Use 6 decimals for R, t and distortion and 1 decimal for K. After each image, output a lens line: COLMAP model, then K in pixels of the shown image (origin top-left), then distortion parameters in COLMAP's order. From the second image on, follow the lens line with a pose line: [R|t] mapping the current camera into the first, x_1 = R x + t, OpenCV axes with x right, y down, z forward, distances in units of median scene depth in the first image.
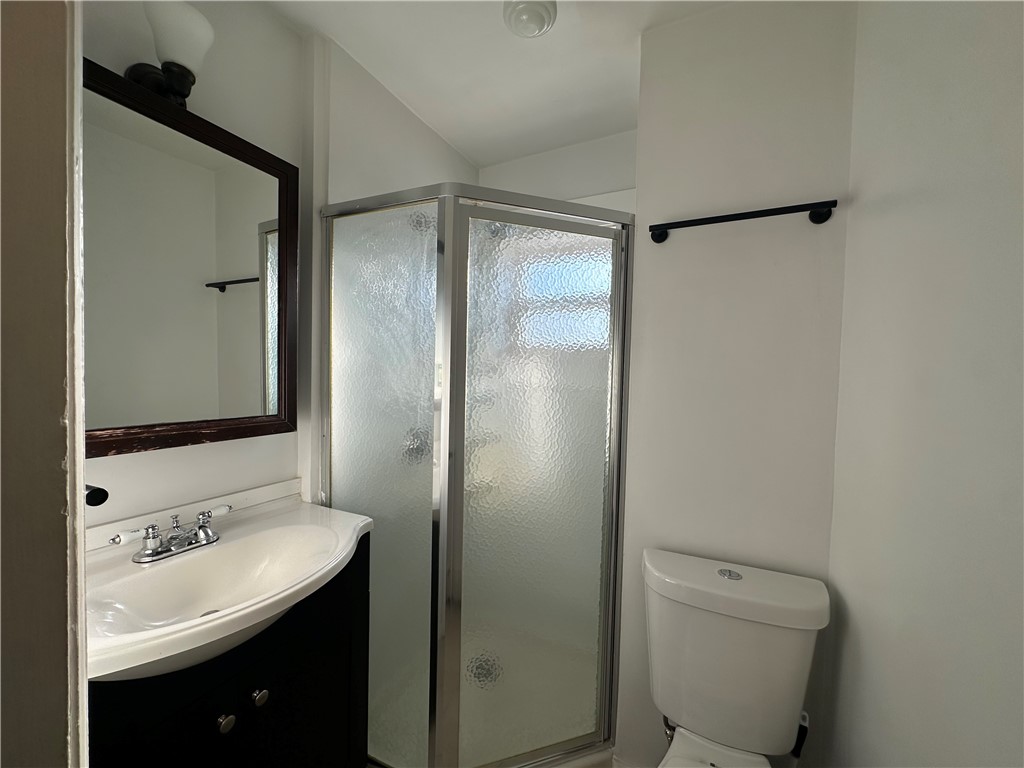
lens RADIAL K [[407.6, 0, 512.0], [0, 407.6, 384.0], [0, 0, 1]] dist [-0.003506, 0.000301]
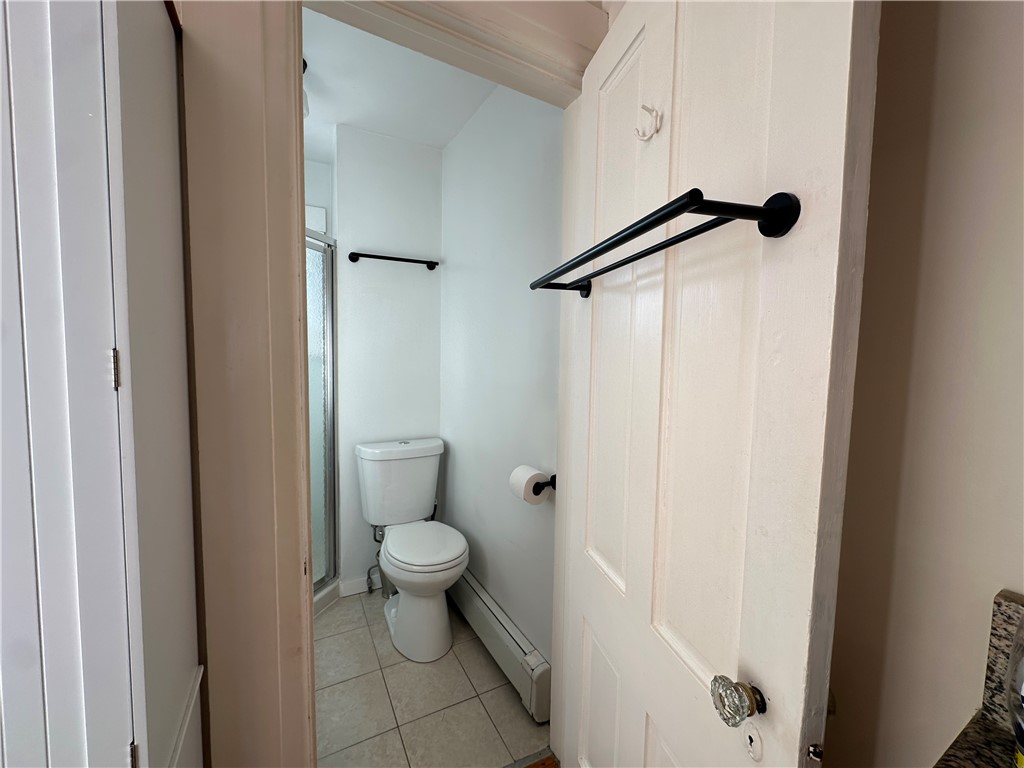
lens RADIAL K [[407.6, 0, 512.0], [0, 407.6, 384.0], [0, 0, 1]] dist [-0.003506, 0.000301]
pose [[0.599376, -0.060368, 0.798188, -0.622045], [0.029591, 0.998142, 0.053269, 0.081128], [-0.799920, -0.008309, 0.600049, -0.531377]]
